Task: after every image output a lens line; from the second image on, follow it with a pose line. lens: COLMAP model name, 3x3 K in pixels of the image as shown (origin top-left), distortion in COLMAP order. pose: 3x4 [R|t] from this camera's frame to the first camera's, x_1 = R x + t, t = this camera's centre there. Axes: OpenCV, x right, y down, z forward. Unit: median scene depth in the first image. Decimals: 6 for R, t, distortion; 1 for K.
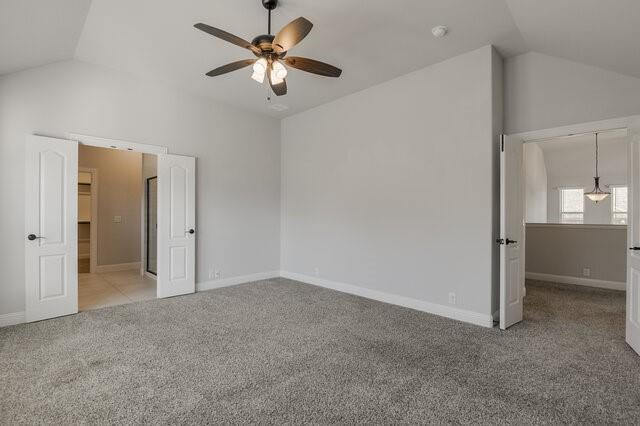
lens RADIAL K [[296.8, 0, 318.1], [0, 296.8, 216.9], [0, 0, 1]] dist [0.001362, 0.000371]
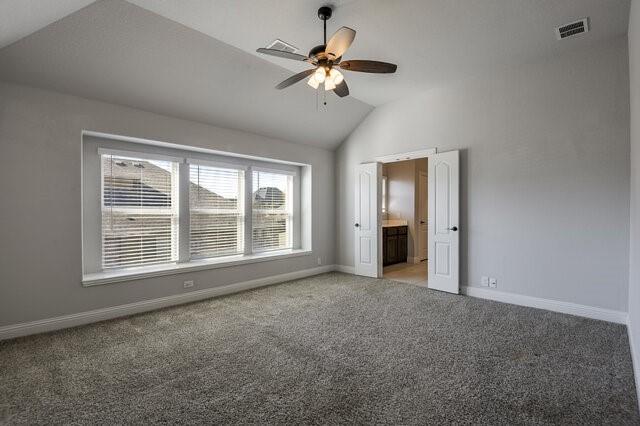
lens RADIAL K [[296.8, 0, 317.8], [0, 296.8, 209.7], [0, 0, 1]] dist [0.001362, 0.000371]
pose [[-0.005998, -0.008459, -0.999946, 0.558544], [-0.005883, 0.999947, -0.008424, -0.001746], [0.999965, 0.005832, -0.006048, 0.591940]]
